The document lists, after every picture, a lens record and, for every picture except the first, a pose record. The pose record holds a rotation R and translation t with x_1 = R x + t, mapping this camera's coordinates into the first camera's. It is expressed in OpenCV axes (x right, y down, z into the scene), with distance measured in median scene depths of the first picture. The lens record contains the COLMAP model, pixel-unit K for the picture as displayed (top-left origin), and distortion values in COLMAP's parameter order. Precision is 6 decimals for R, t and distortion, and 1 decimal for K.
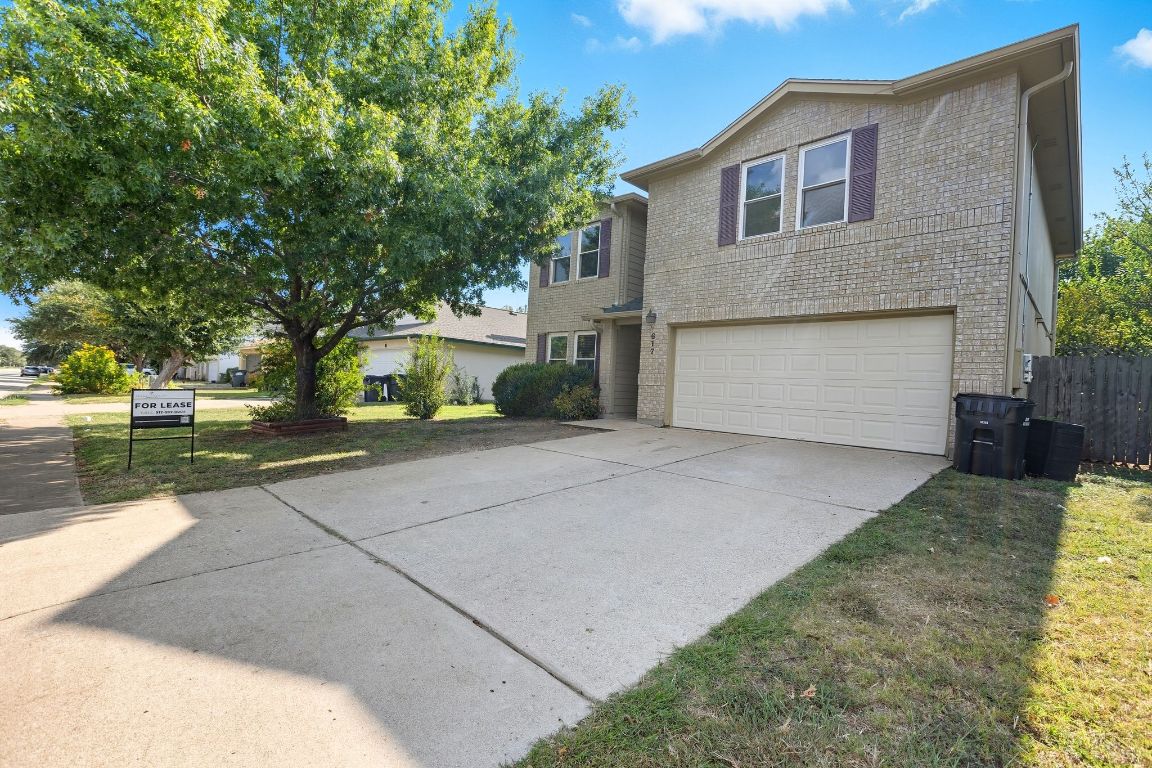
lens RADIAL K [[513.4, 0, 572.1], [0, 513.4, 379.9], [0, 0, 1]] dist [0.002560, 0.000339]
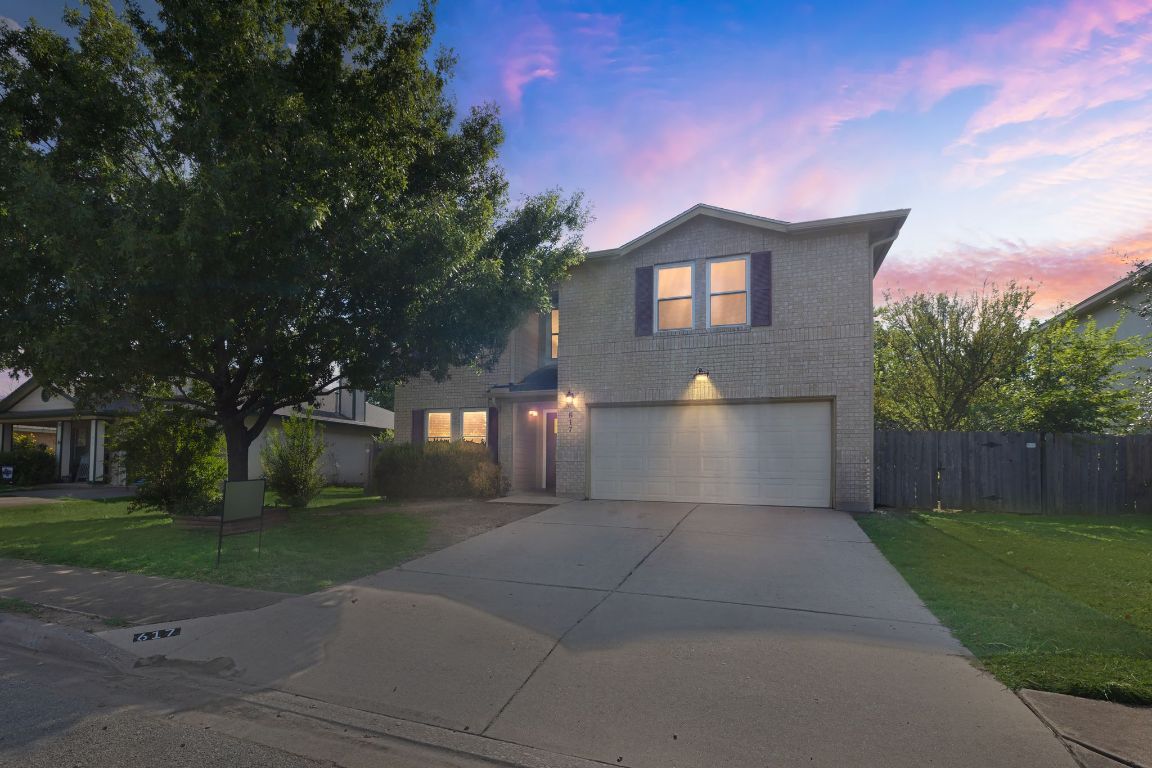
lens RADIAL K [[534.5, 0, 575.0], [0, 534.5, 442.0], [0, 0, 1]] dist [0.001933, 0.000126]
pose [[0.942558, -0.017549, 0.333582, -0.325366], [0.025623, 0.999475, -0.019817, -0.011040], [-0.333059, 0.027226, 0.942513, -0.079167]]
